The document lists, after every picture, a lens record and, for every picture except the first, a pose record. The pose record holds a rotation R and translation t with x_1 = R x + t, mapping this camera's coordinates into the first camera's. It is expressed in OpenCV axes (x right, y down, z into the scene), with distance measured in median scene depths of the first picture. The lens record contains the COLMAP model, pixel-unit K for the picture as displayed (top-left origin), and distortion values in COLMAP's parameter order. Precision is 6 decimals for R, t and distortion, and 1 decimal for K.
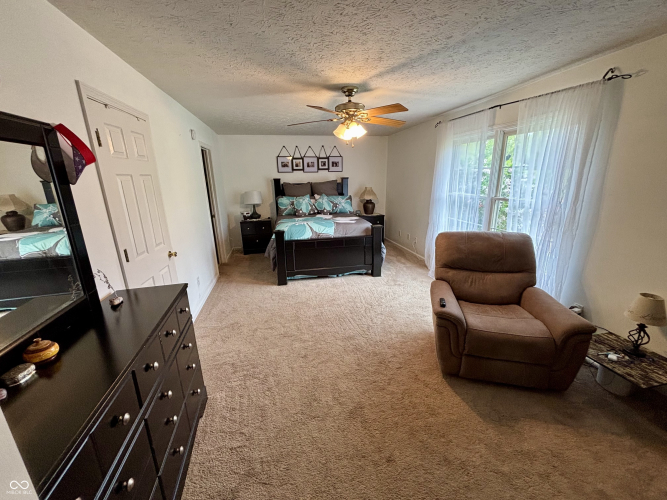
lens RADIAL K [[266.9, 0, 333.2], [0, 266.9, 248.4], [0, 0, 1]] dist [-0.000837, 0.000805]
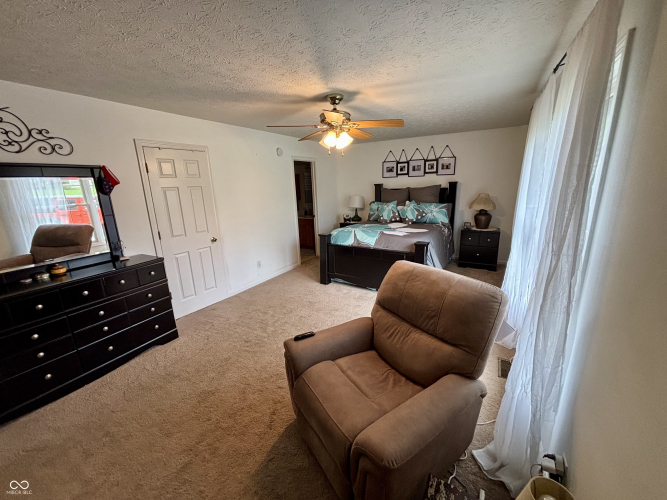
lens RADIAL K [[266.9, 0, 334.6], [0, 266.9, 248.6], [0, 0, 1]] dist [-0.000837, 0.000805]
pose [[0.740071, 0.158425, -0.653602, 0.397952], [-0.158143, 0.985602, 0.059832, -0.057914], [0.653671, 0.059083, 0.754469, 0.154942]]
